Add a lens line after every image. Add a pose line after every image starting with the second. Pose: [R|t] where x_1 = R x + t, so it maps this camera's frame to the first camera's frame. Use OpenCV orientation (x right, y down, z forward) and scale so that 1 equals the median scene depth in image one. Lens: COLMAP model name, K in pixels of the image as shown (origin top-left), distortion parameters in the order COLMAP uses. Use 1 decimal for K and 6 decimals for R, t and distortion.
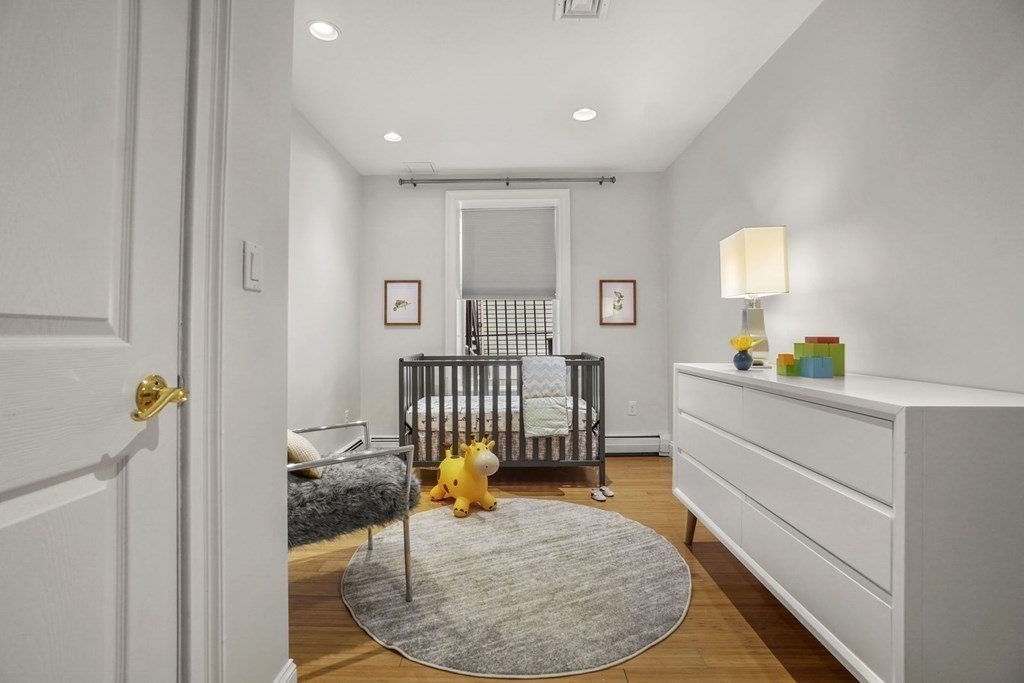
lens RADIAL K [[456.8, 0, 505.2], [0, 456.8, 315.6], [0, 0, 1]] dist [-0.054204, 0.017174]
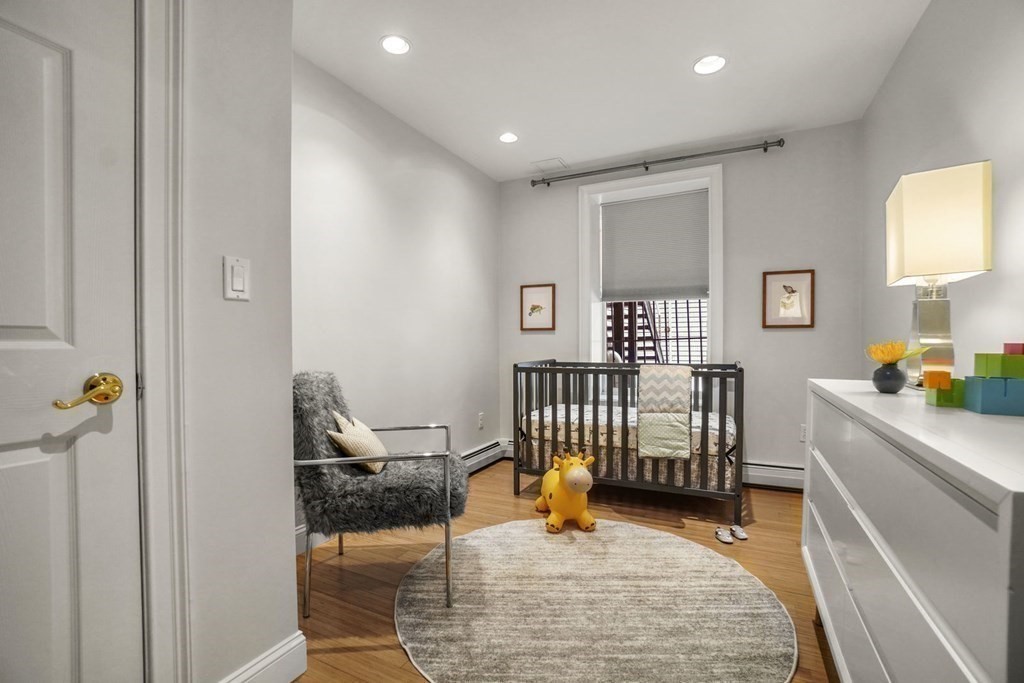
lens RADIAL K [[456.8, 0, 503.0], [0, 456.8, 344.2], [0, 0, 1]] dist [-0.054204, 0.017174]
pose [[0.897196, 0.003807, -0.441616, 0.269442], [0.018509, 0.998760, 0.046214, 0.007645], [0.441245, -0.049637, 0.896013, 0.149056]]
